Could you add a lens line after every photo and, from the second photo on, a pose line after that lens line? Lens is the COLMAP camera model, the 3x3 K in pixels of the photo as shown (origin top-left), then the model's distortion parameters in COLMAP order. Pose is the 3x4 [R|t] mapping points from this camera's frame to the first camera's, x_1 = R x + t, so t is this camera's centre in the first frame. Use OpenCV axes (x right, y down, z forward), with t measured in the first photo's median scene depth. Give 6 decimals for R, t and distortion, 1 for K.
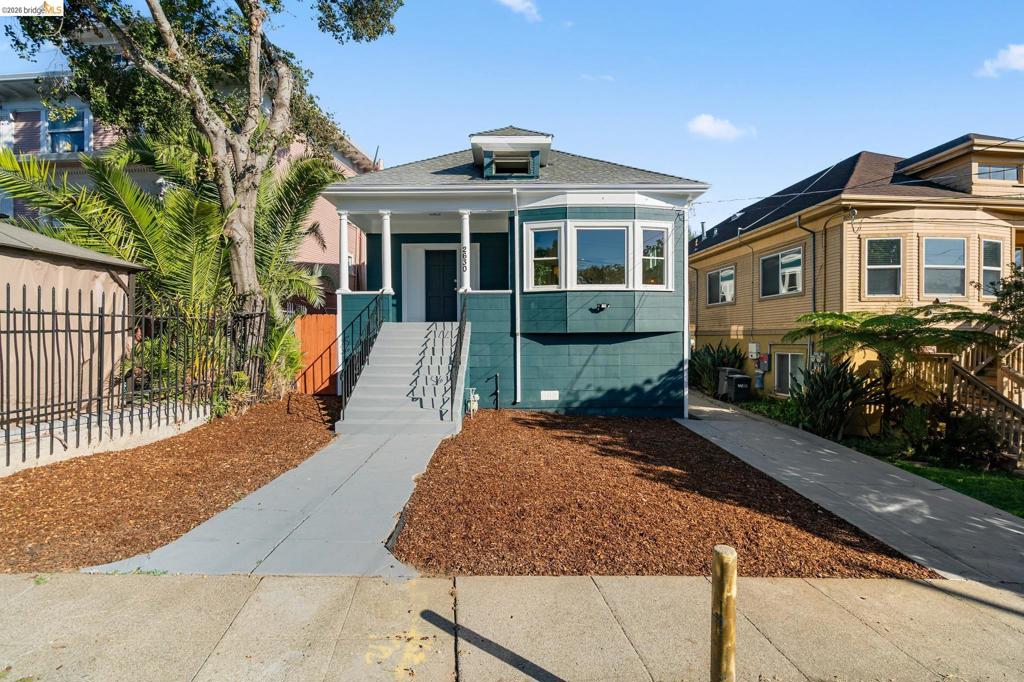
lens RADIAL K [[466.7, 0, 512.0], [0, 466.7, 341.0], [0, 0, 1]] dist [-0.000675, 0.000860]
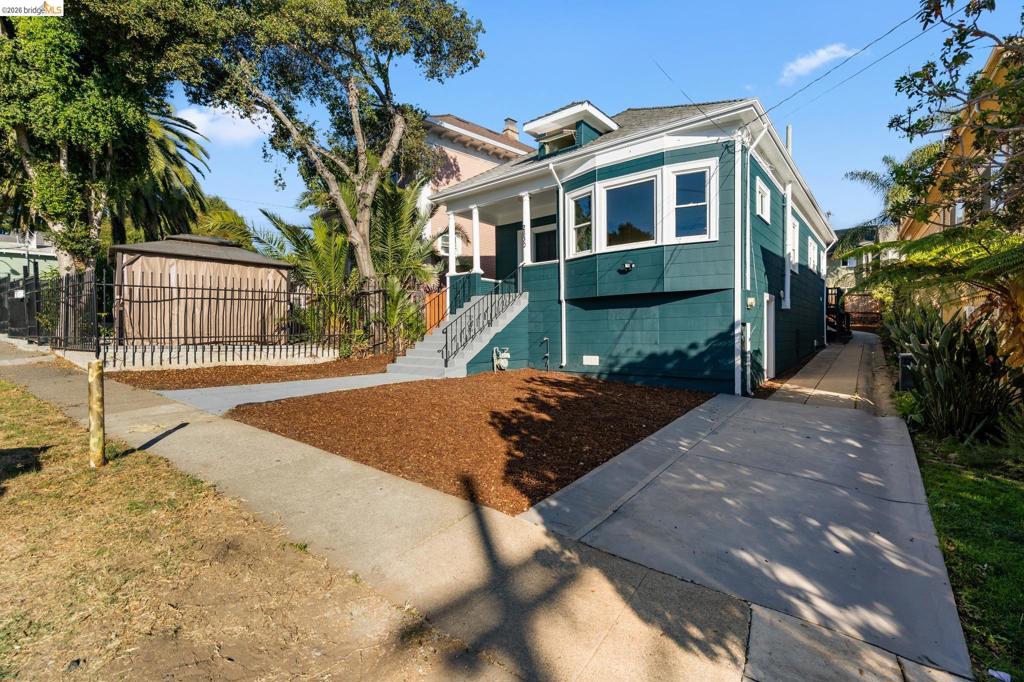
lens RADIAL K [[466.7, 0, 512.0], [0, 466.7, 341.0], [0, 0, 1]] dist [-0.000675, 0.000860]
pose [[0.760966, 0.008702, -0.648733, 0.610417], [-0.004282, 0.999956, 0.008391, 0.067547], [0.648778, -0.003608, 0.760969, 0.126123]]
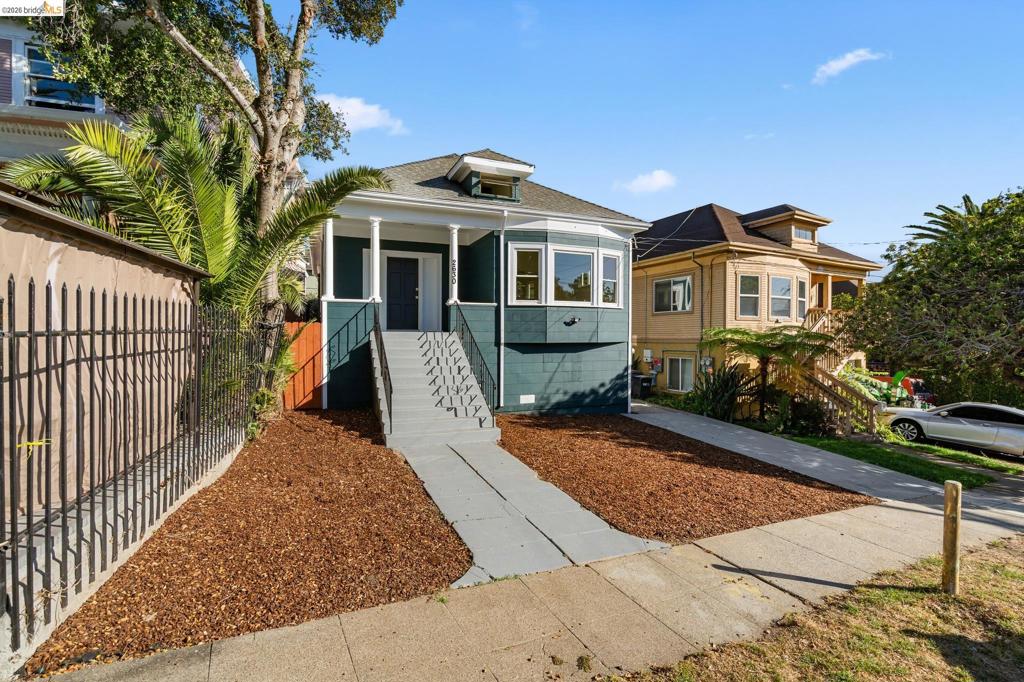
lens RADIAL K [[466.7, 0, 512.0], [0, 466.7, 341.0], [0, 0, 1]] dist [-0.000675, 0.000860]
pose [[0.926061, 0.003795, 0.377356, -0.376464], [-0.004410, 0.999990, 0.000764, -0.022796], [-0.377349, -0.002372, 0.926068, -0.013282]]
